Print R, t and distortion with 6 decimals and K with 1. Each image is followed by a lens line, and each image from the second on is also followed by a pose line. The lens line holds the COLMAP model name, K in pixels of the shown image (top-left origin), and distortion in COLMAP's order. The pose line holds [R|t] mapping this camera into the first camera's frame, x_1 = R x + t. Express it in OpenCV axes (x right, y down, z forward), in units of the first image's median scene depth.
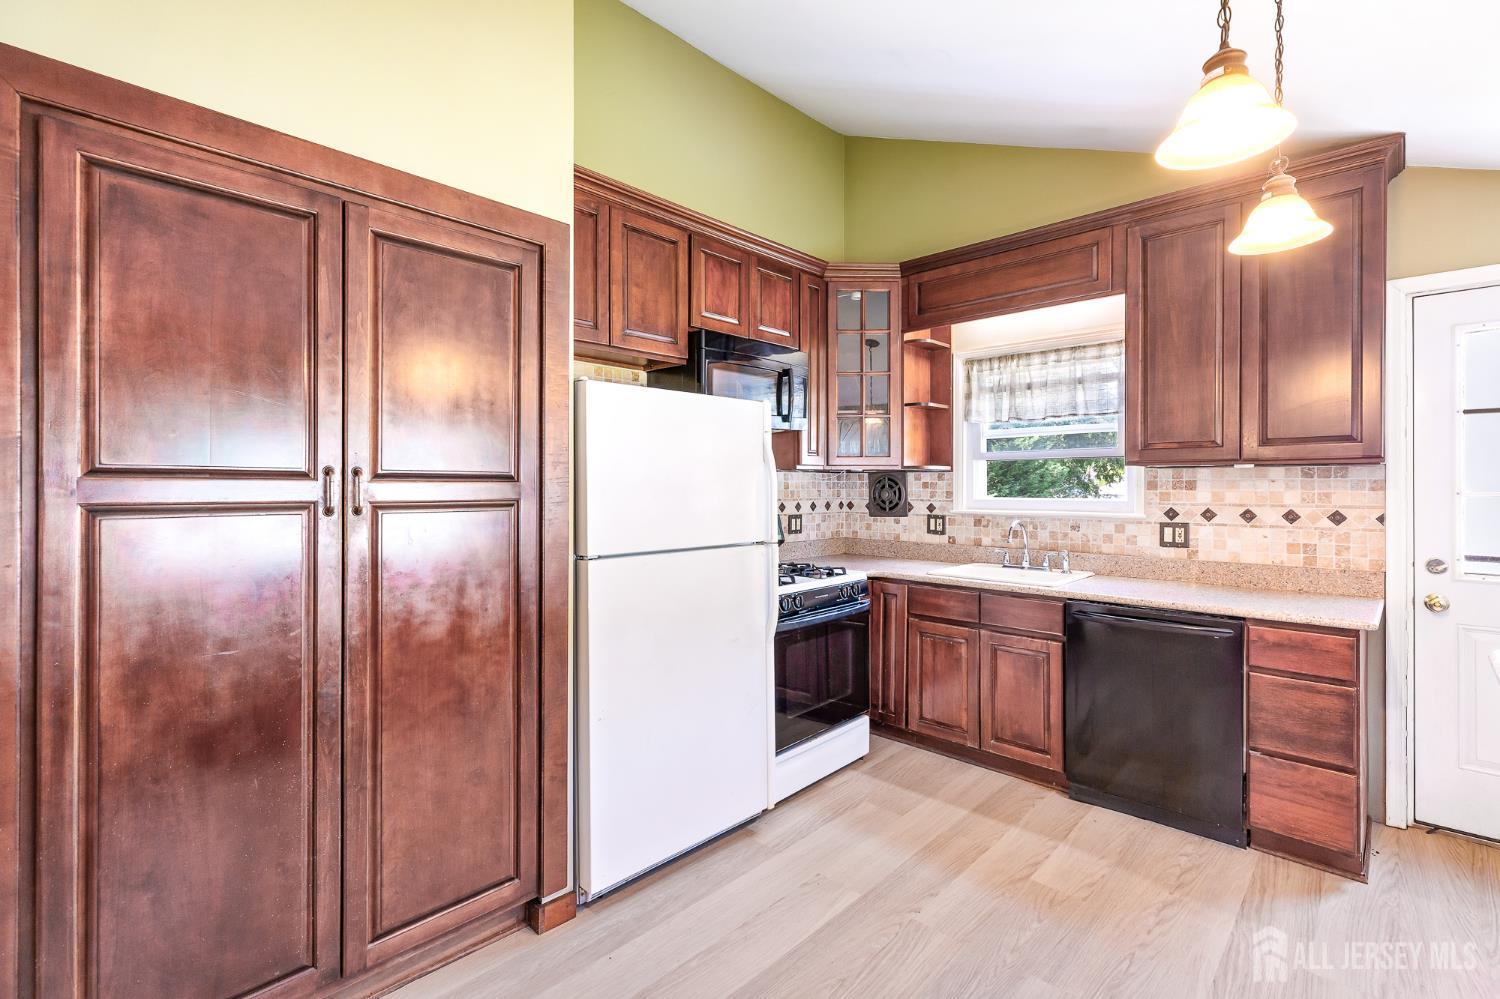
lens RADIAL K [[669.9, 0, 752.9], [0, 669.9, 487.0], [0, 0, 1]] dist [0.000488, 0.000192]
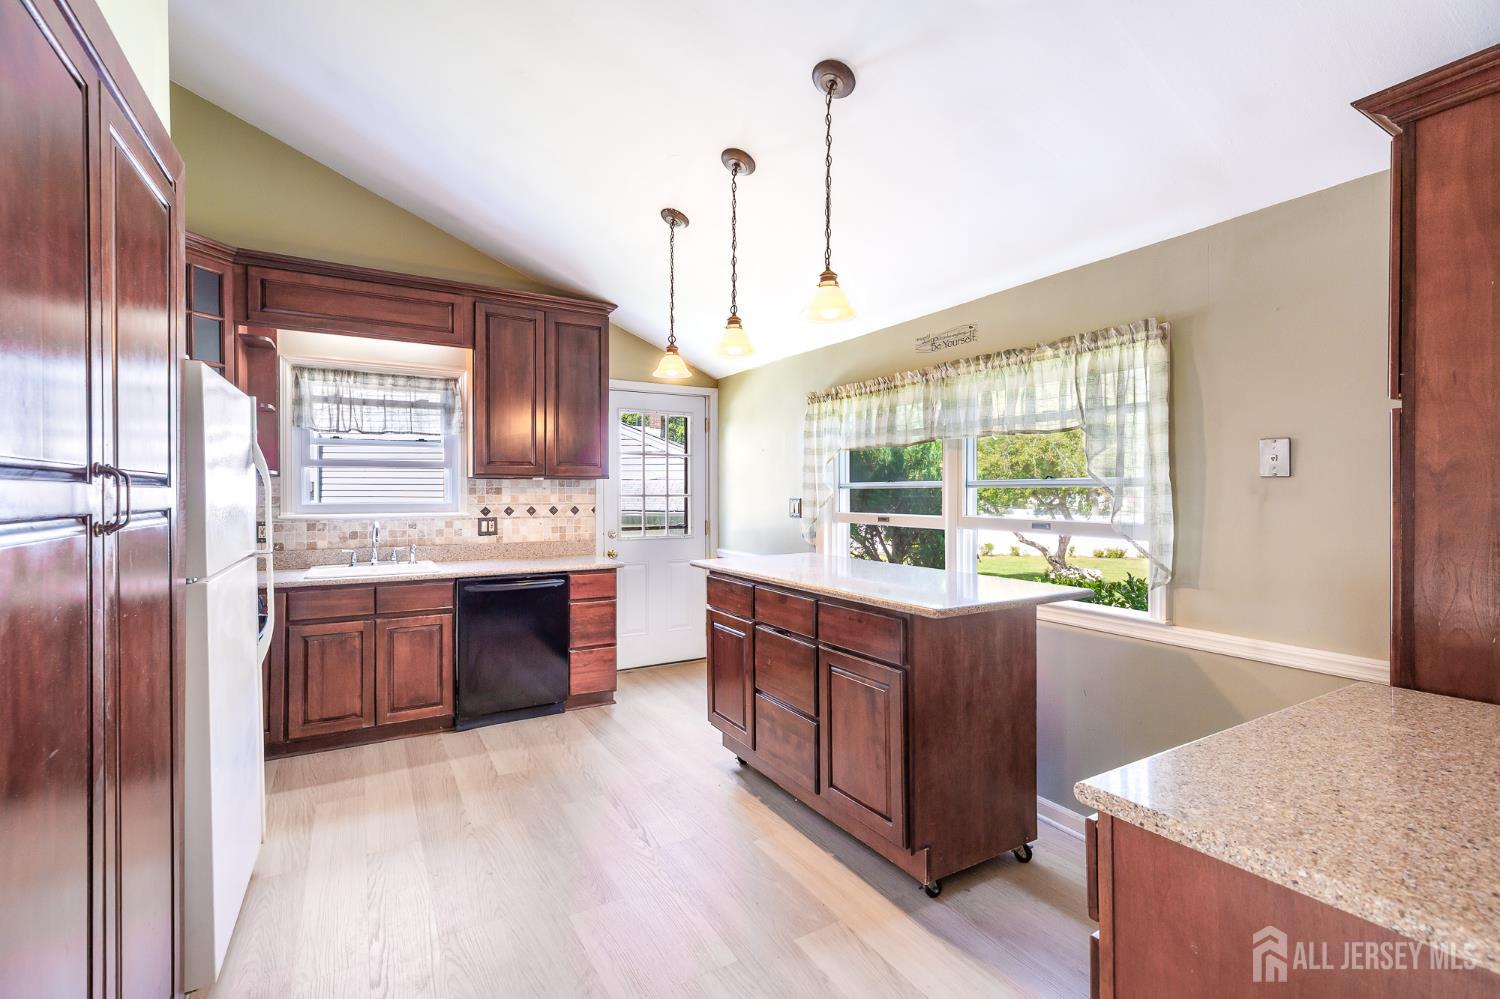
lens RADIAL K [[669.9, 0, 752.9], [0, 669.9, 487.0], [0, 0, 1]] dist [0.000488, 0.000192]
pose [[0.271935, 0.006394, 0.962294, -0.583226], [0.000060, 0.999978, -0.006661, -0.001626], [-0.962316, 0.001869, 0.271929, 0.087305]]
